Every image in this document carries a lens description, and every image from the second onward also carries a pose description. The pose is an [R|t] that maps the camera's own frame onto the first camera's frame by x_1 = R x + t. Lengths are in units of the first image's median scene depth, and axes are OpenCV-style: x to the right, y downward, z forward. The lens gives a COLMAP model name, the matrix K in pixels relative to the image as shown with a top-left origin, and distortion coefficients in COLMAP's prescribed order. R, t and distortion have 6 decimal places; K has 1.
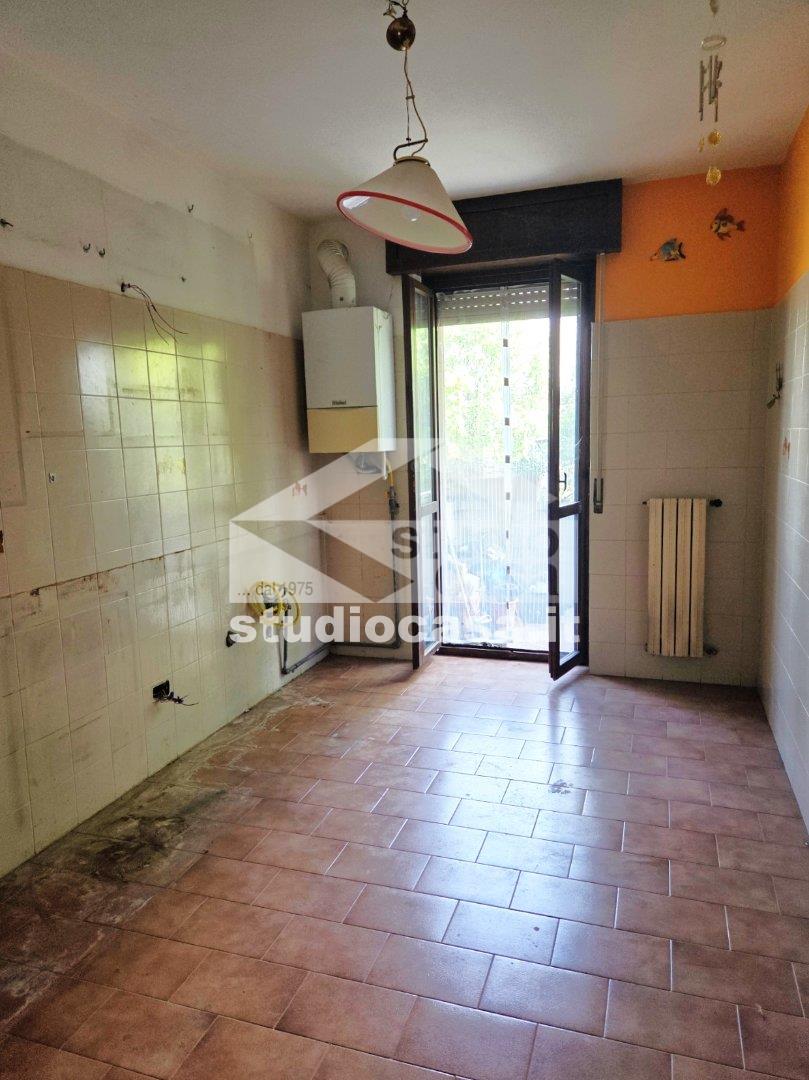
lens RADIAL K [[734.2, 0, 406.4], [0, 734.2, 543.6], [0, 0, 1]] dist [0.056462, -0.031661]
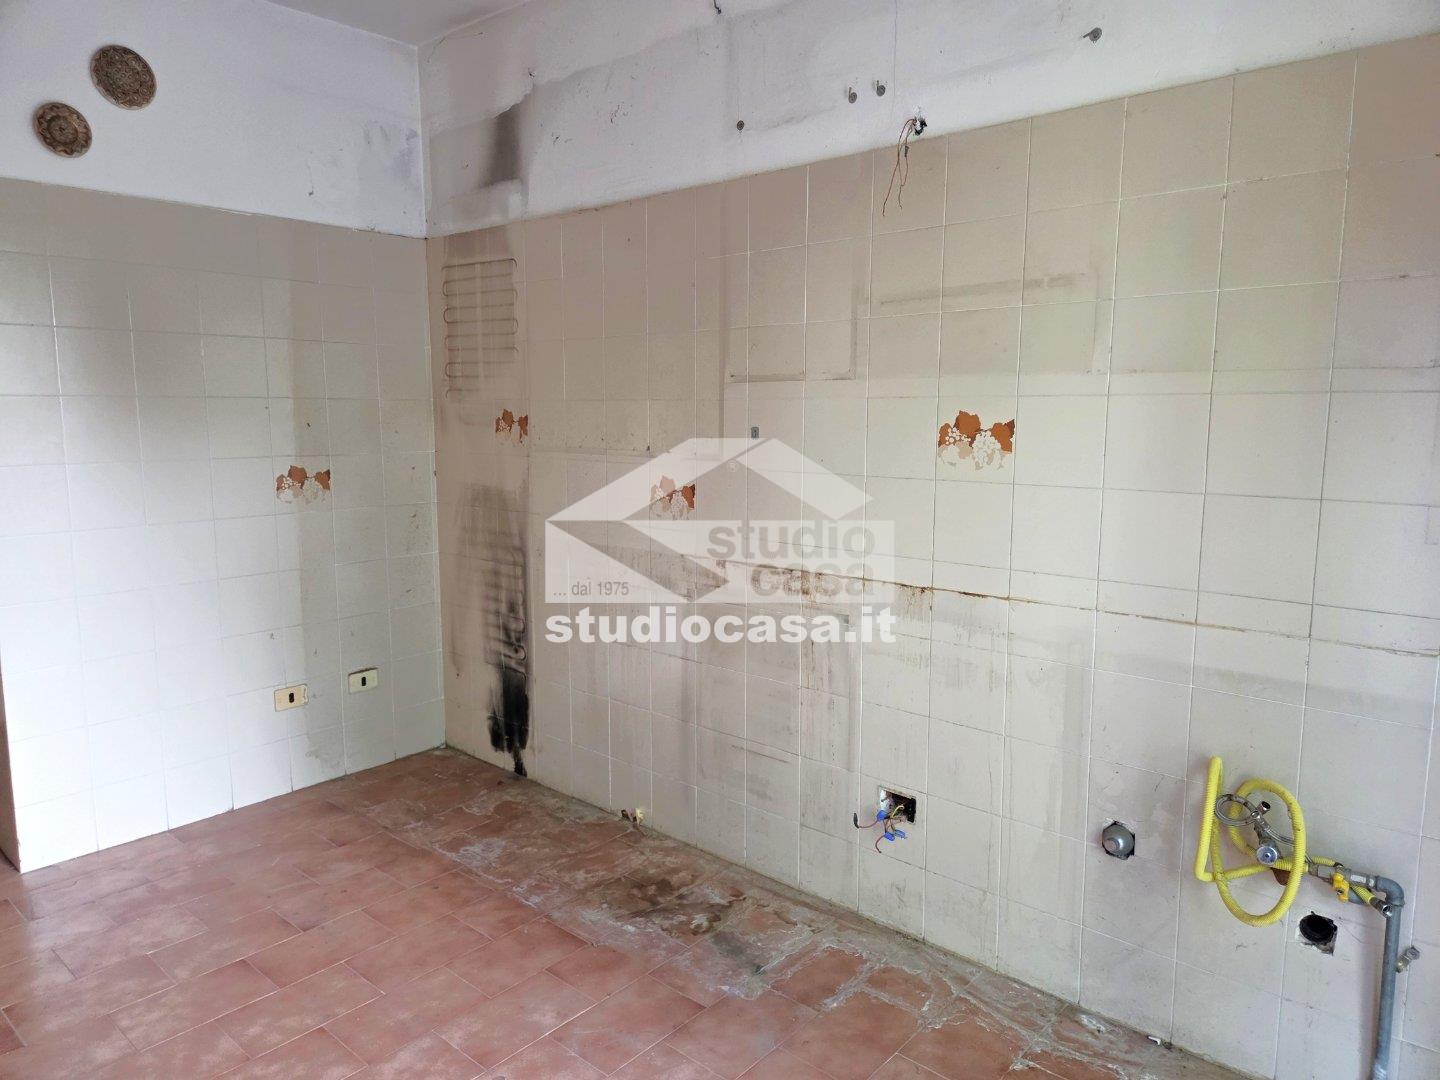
lens RADIAL K [[978.9, 0, 725.1], [0, 978.9, 530.0], [0, 0, 1]] dist [0.056462, -0.031661]
pose [[-0.385722, 0.149844, -0.910366, 0.490497], [-0.119825, 0.970229, 0.210468, -0.198866], [0.914801, 0.190267, -0.356283, 1.327486]]
